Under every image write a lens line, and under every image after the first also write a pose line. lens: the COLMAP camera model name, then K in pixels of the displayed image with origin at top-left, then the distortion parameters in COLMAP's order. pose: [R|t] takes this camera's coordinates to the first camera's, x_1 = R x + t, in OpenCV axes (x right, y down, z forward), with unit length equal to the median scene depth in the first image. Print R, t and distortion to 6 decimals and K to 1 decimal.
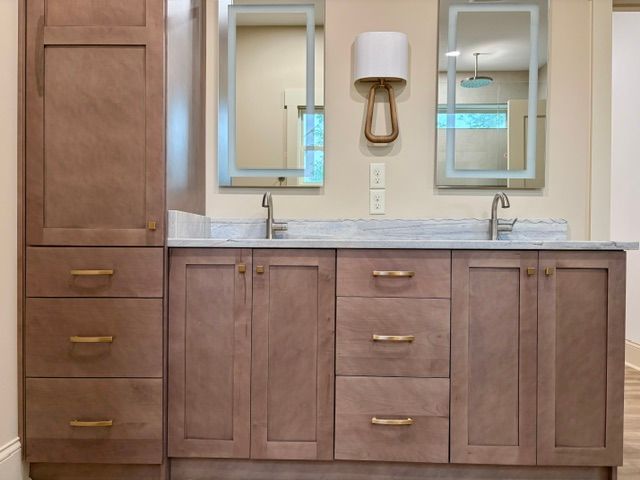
lens RADIAL K [[470.5, 0, 320.0], [0, 470.5, 240.0], [0, 0, 1]] dist [0.001958, 0.003367]
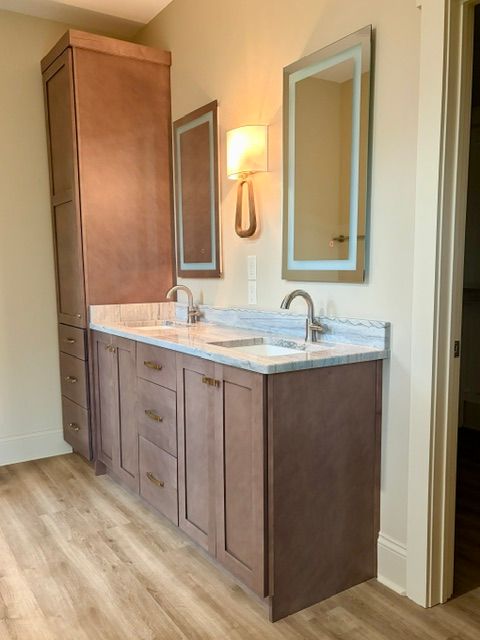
lens RADIAL K [[573.7, 0, 239.6], [0, 573.7, 323.7], [0, 0, 1]] dist [0.089278, -0.000943]
pose [[0.540514, 0.072760, -0.838183, 1.197510], [0.016177, 0.995170, 0.096820, -0.138997], [0.841180, -0.065892, 0.536726, 0.290219]]
